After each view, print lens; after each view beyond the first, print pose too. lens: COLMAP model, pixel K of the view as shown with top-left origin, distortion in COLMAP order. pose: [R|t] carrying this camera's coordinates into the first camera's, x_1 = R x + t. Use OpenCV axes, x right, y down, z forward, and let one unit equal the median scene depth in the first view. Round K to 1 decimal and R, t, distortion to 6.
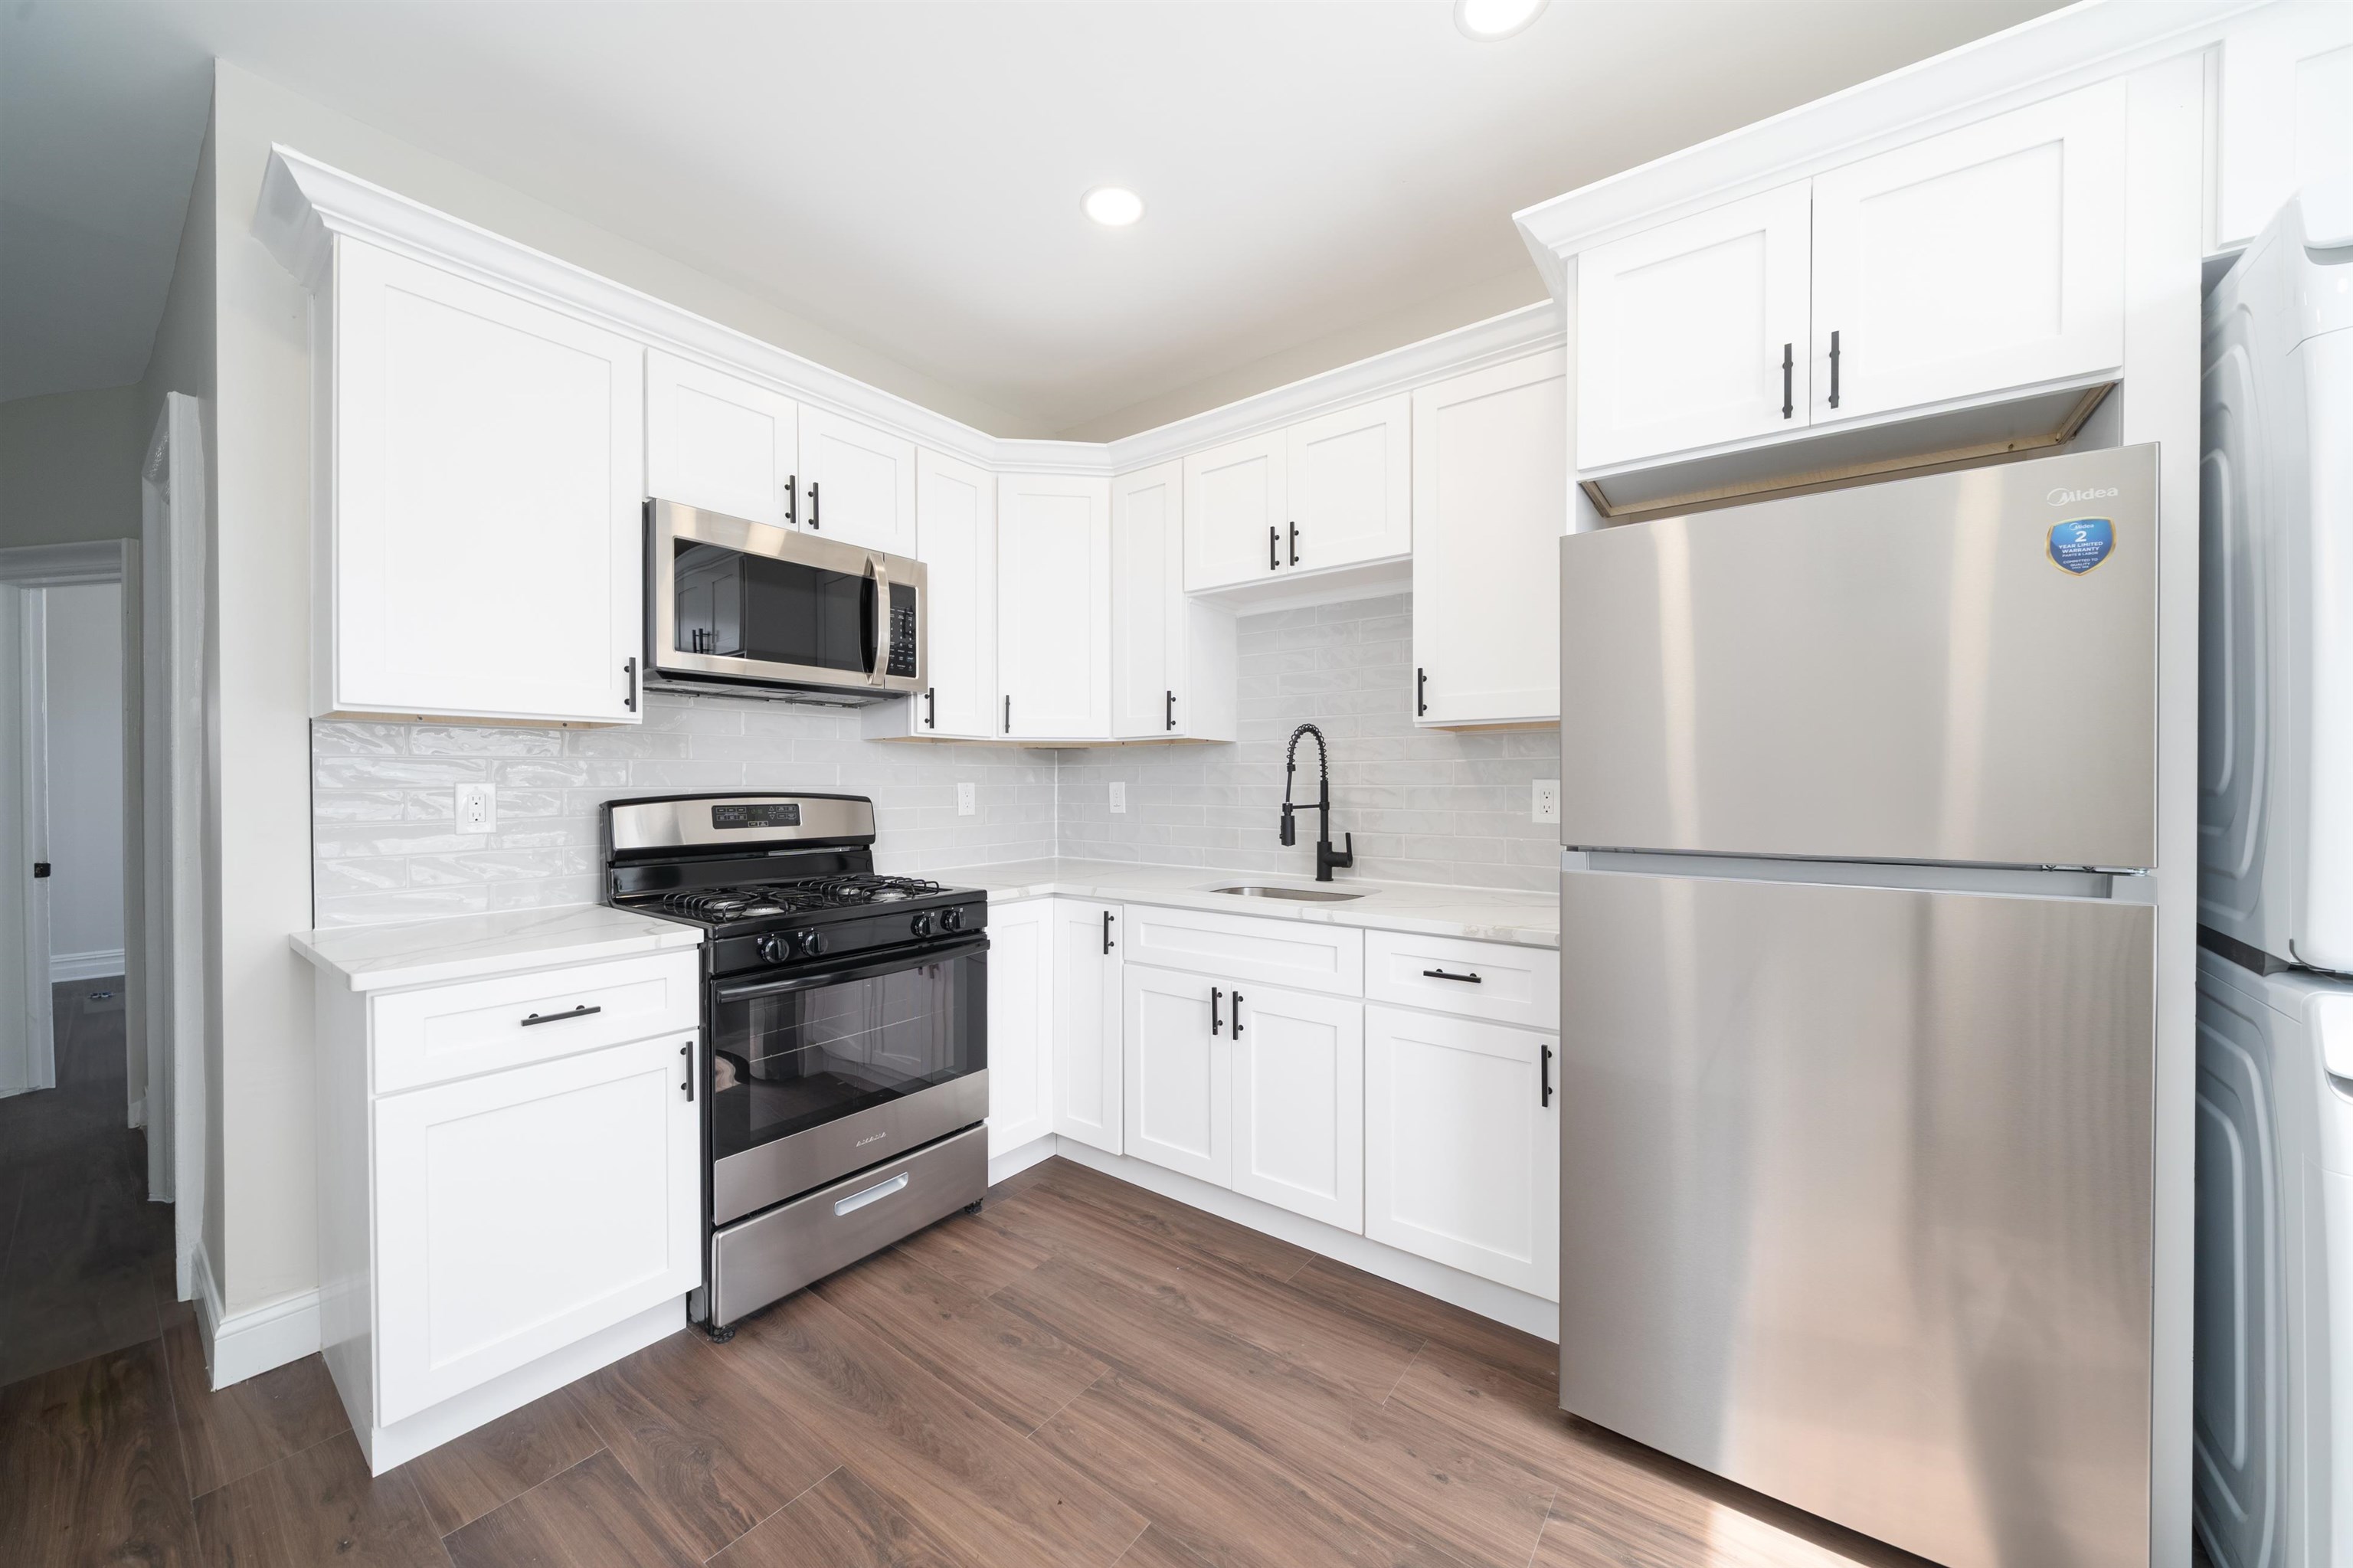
lens RADIAL K [[837.9, 0, 1183.7], [0, 837.9, 786.3], [0, 0, 1]] dist [-0.004777, -0.000609]
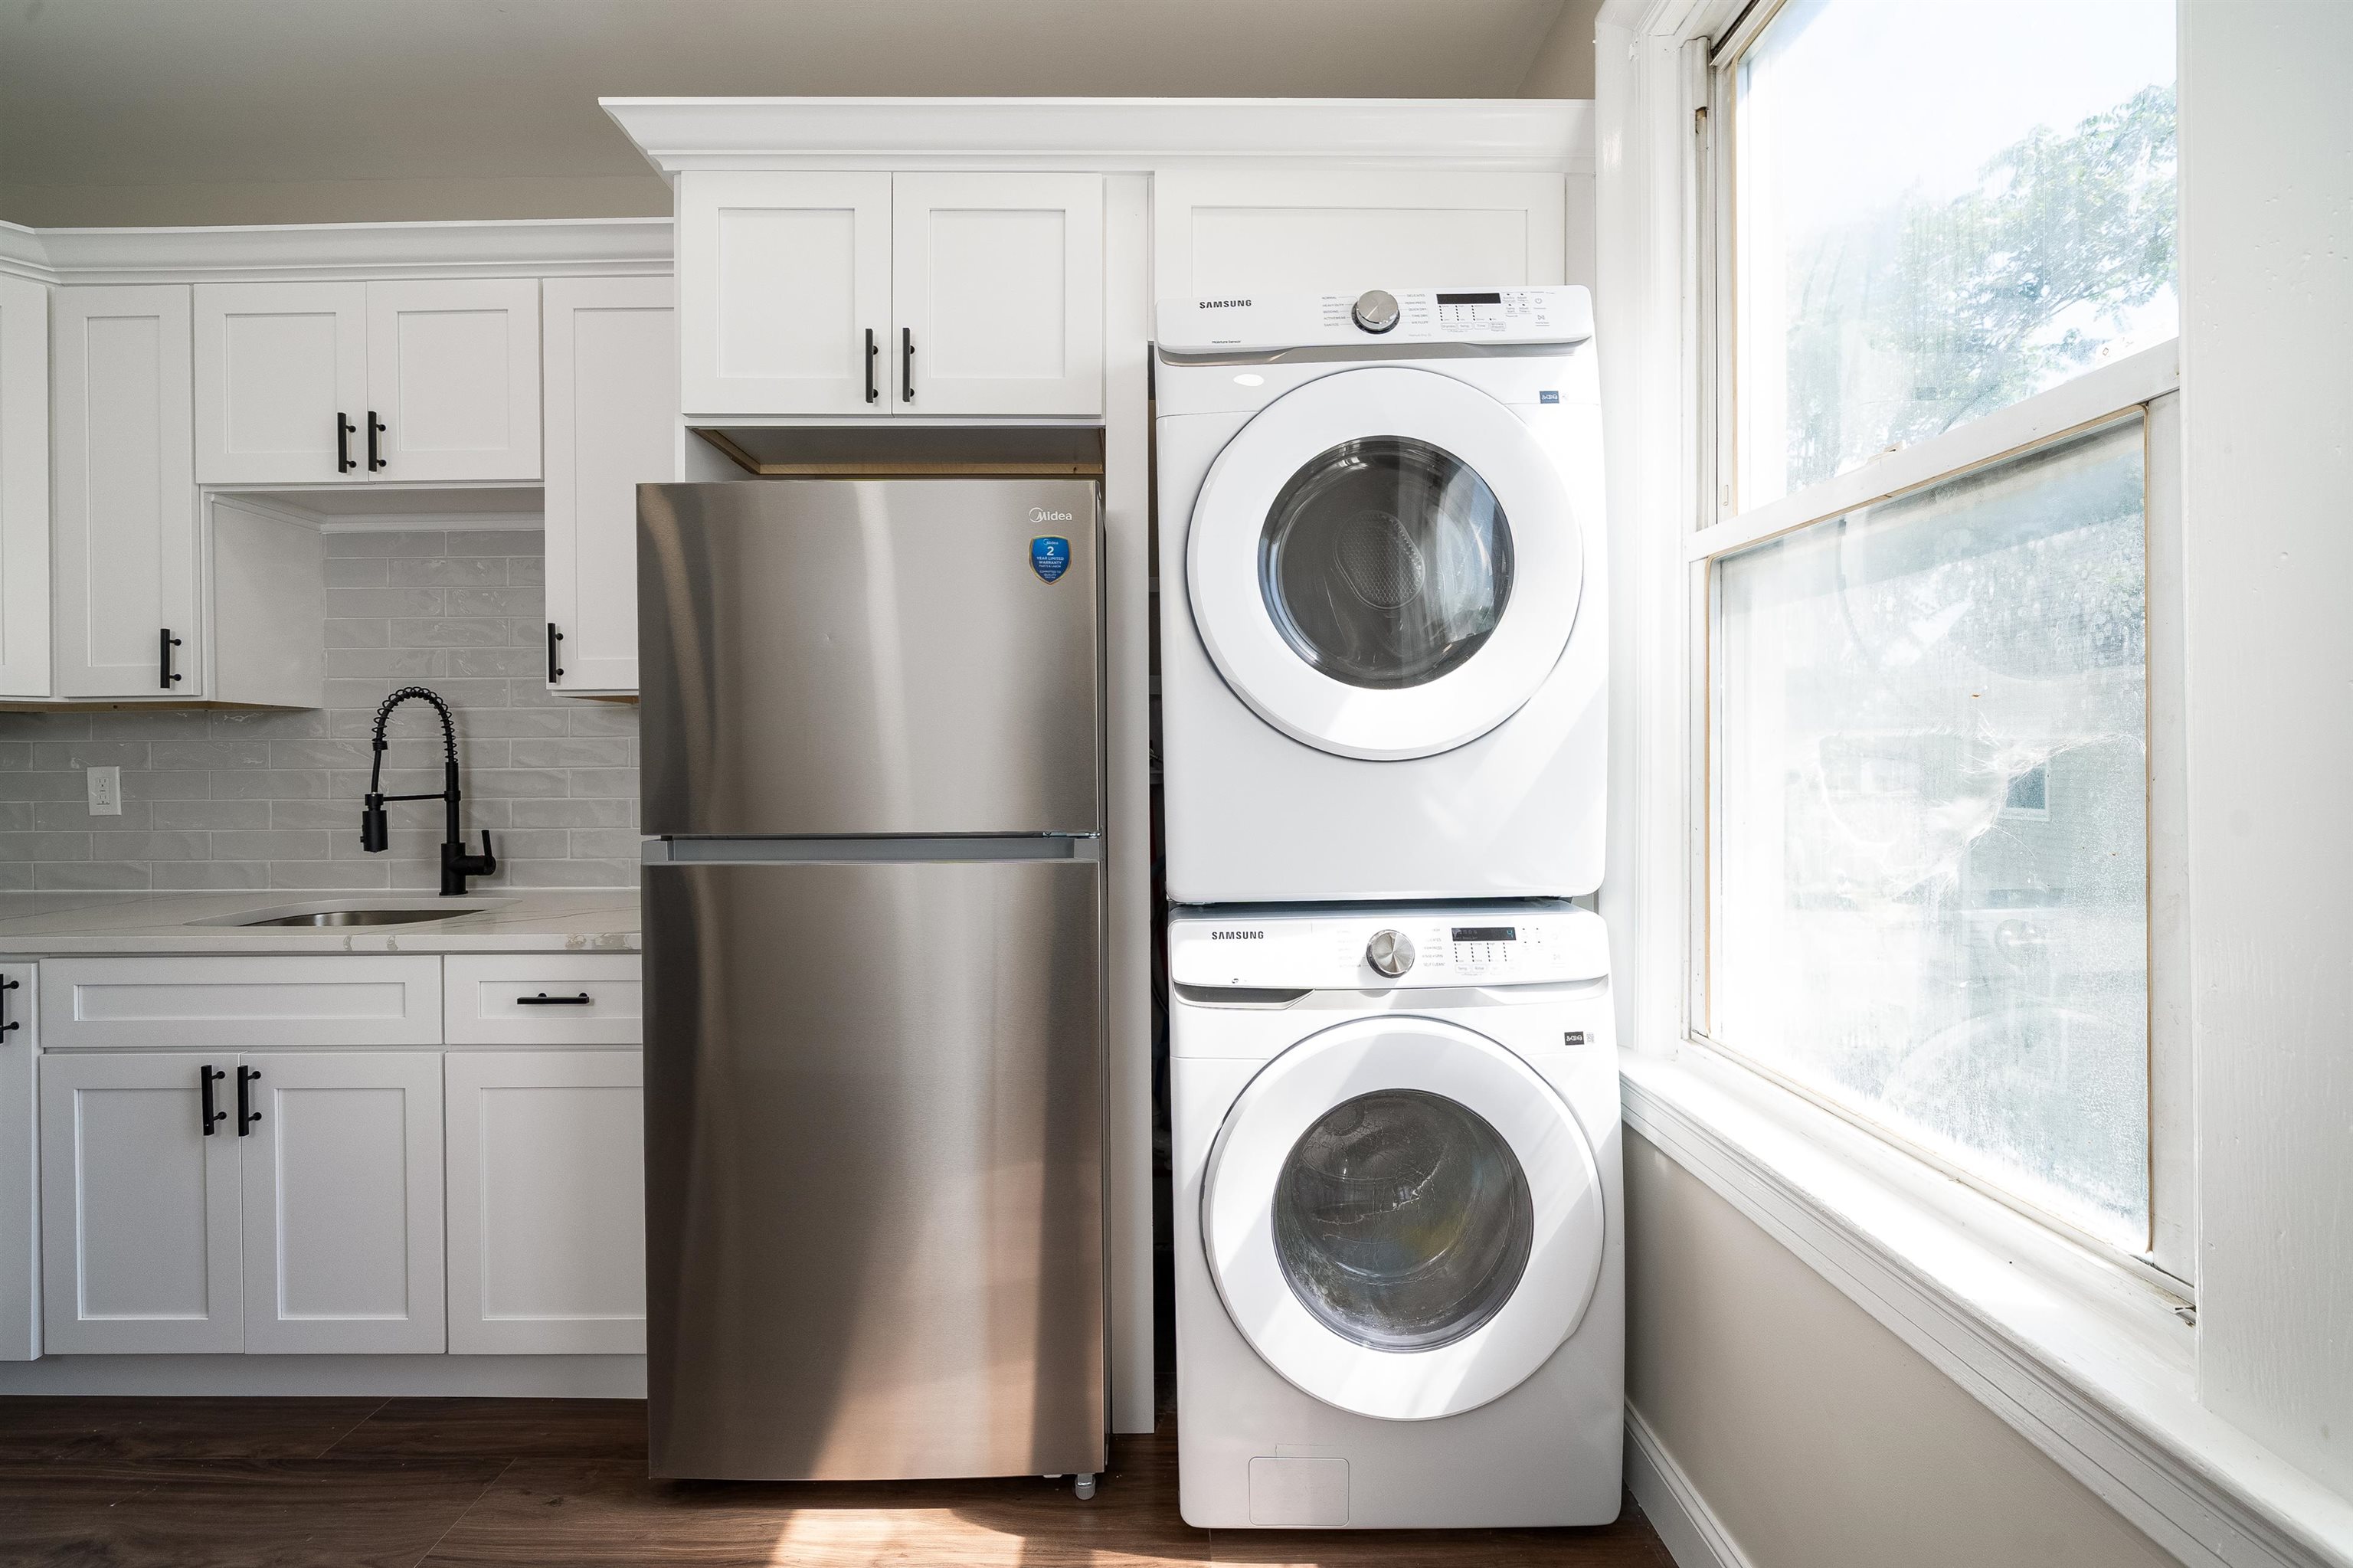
lens RADIAL K [[959.7, 0, 1146.7], [0, 959.7, 762.3], [0, 0, 1]] dist [-0.002560, 0.000489]
pose [[0.807498, -0.006901, 0.589830, 0.211270], [0.009577, 0.999953, -0.001412, 0.000318], [-0.589793, 0.006789, 0.807526, -0.092774]]
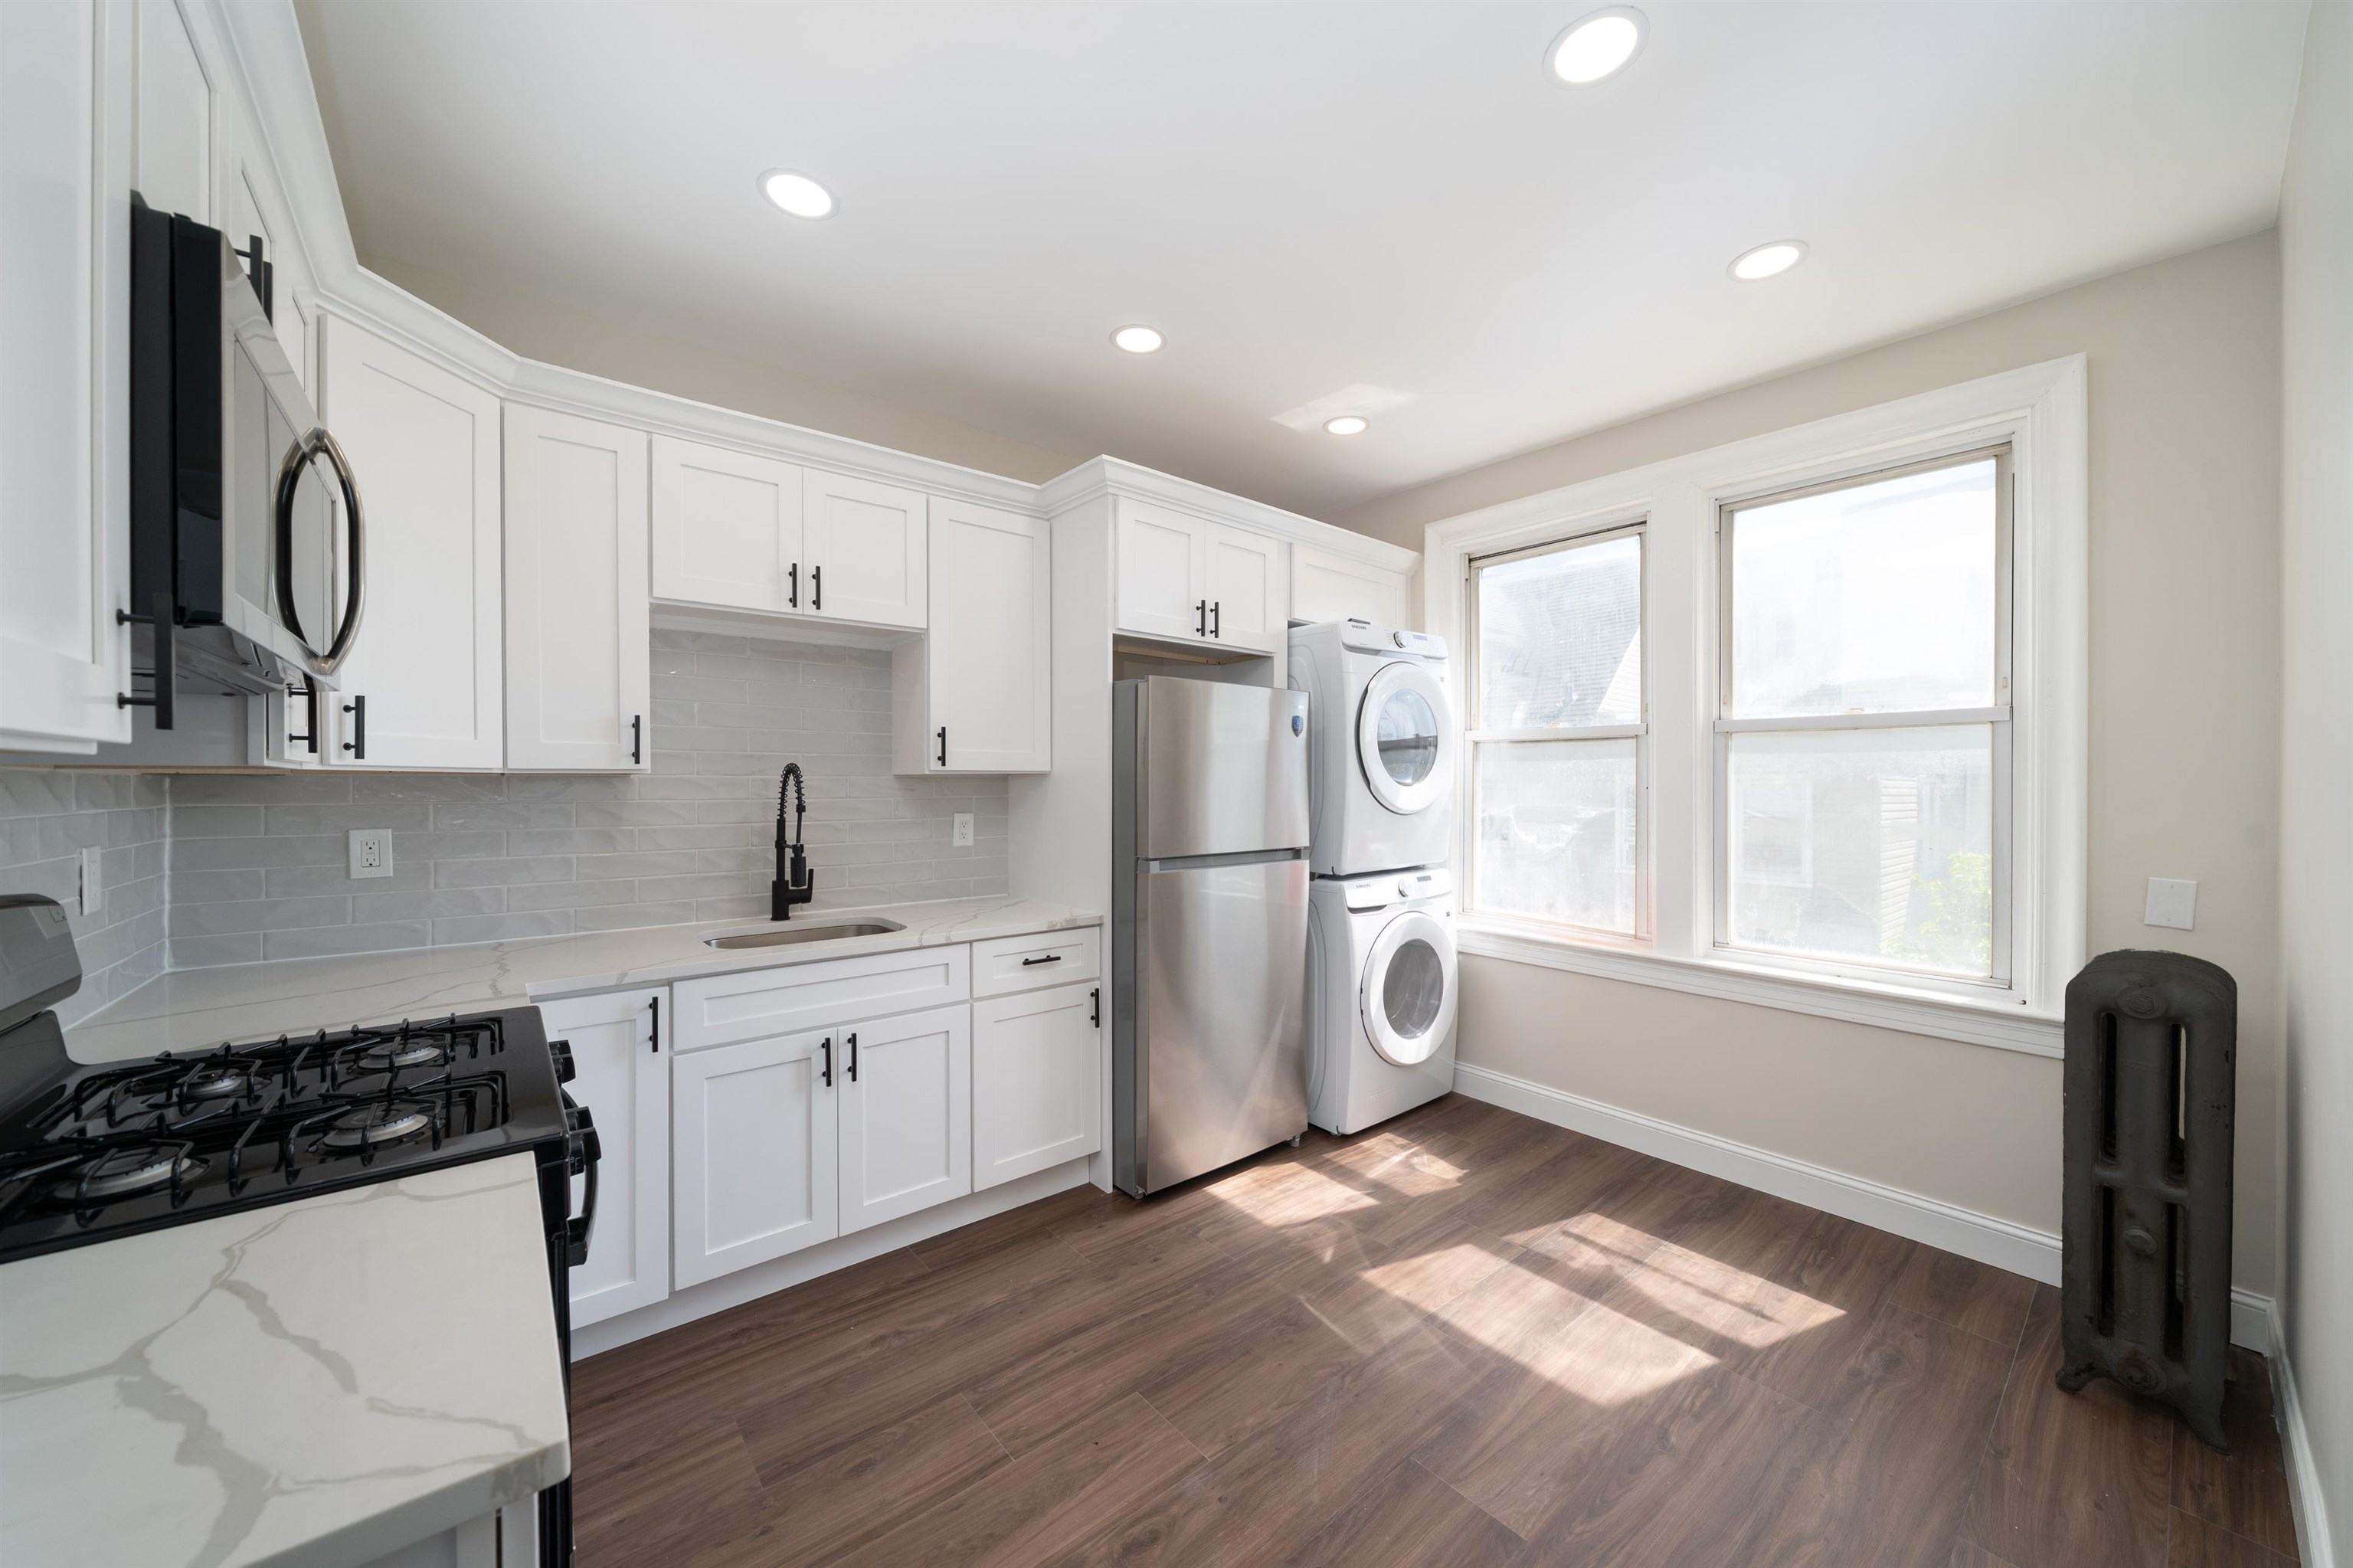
lens RADIAL K [[812.7, 0, 1164.5], [0, 812.7, 787.8], [0, 0, 1]] dist [-0.004440, 0.000129]
pose [[0.266884, -0.003484, 0.963722, -0.824183], [0.006823, 0.999975, 0.001725, -0.054765], [-0.963704, 0.006115, 0.266901, 0.393006]]
